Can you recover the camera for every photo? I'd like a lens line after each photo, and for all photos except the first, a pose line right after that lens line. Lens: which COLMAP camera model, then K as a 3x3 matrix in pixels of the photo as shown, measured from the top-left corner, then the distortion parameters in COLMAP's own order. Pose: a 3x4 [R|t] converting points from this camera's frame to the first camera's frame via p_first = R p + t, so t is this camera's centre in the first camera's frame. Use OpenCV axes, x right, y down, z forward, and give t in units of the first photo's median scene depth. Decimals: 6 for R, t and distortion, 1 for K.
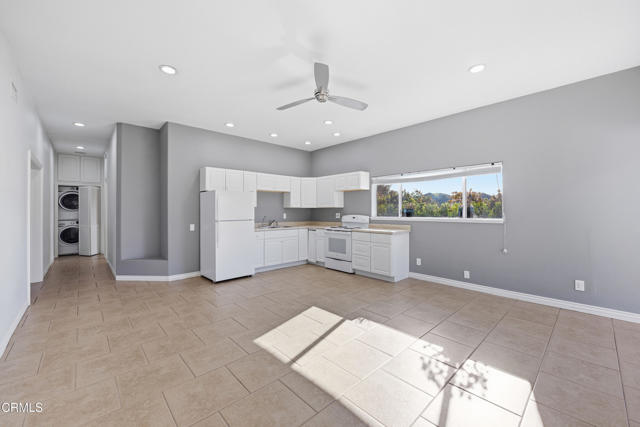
lens RADIAL K [[256.1, 0, 324.1], [0, 256.1, 212.7], [0, 0, 1]] dist [0.007438, -0.003206]
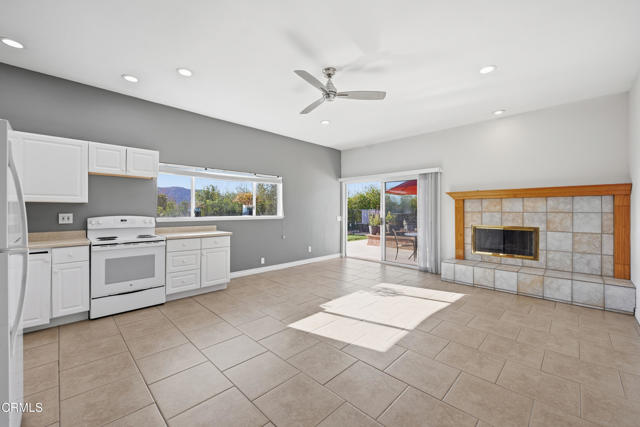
lens RADIAL K [[256.1, 0, 323.1], [0, 256.1, 210.7], [0, 0, 1]] dist [0.007438, -0.003206]
pose [[-0.030994, 0.000582, 0.999519, -0.649821], [0.004575, 0.999989, -0.000440, -0.002030], [-0.999509, 0.004559, -0.030997, 0.681831]]
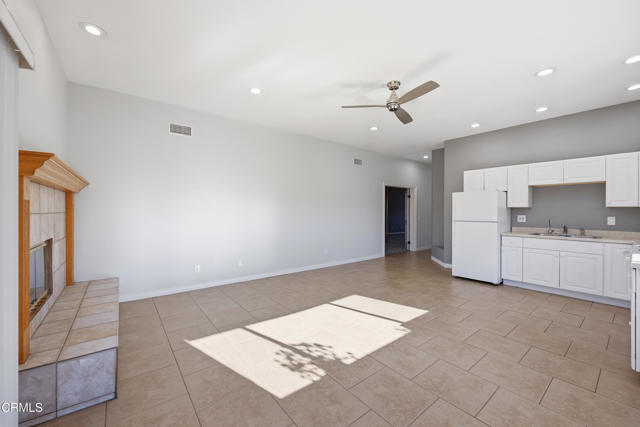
lens RADIAL K [[256.1, 0, 321.7], [0, 256.1, 213.7], [0, 0, 1]] dist [0.007438, -0.003206]
pose [[-0.087545, 0.010811, -0.996102, 0.710421], [-0.013111, 0.999842, 0.012003, -0.004283], [0.996074, 0.014111, -0.087389, 0.512137]]
